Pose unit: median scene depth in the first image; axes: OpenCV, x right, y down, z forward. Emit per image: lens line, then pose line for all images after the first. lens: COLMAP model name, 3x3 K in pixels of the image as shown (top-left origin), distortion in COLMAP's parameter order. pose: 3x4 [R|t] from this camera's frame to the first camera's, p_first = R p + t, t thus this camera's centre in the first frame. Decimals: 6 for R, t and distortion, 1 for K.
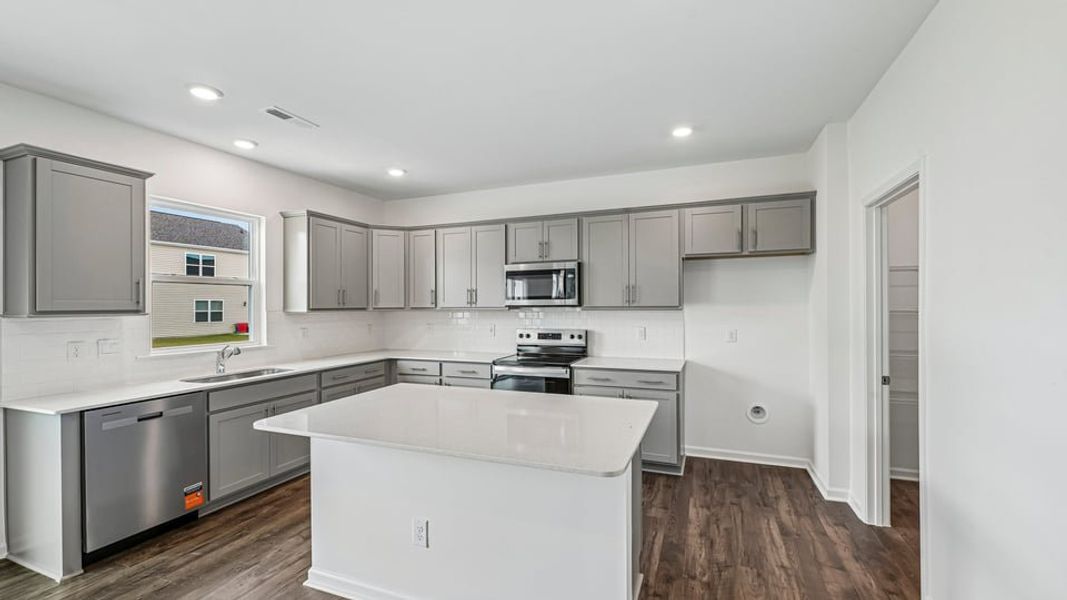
lens RADIAL K [[429.8, 0, 529.4], [0, 429.8, 308.7], [0, 0, 1]] dist [0.002717, 0.000108]
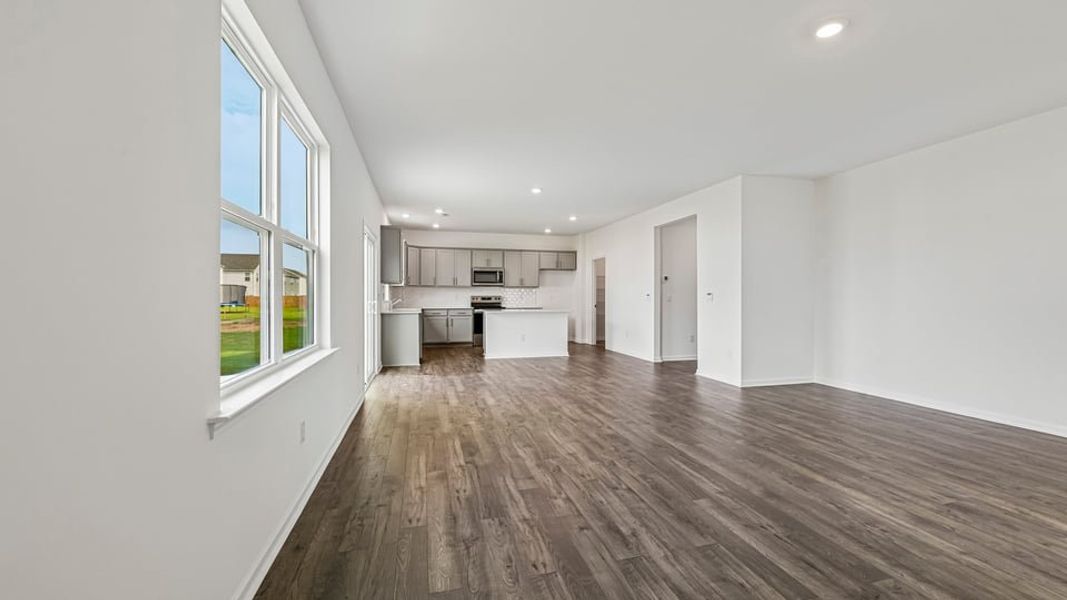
lens RADIAL K [[429.8, 0, 535.7], [0, 429.8, 295.9], [0, 0, 1]] dist [0.002717, 0.000108]
pose [[0.790778, 0.000971, 0.612102, -1.323196], [-0.006885, 0.999950, 0.007309, 0.033995], [-0.612064, -0.009994, 0.790745, -1.160494]]
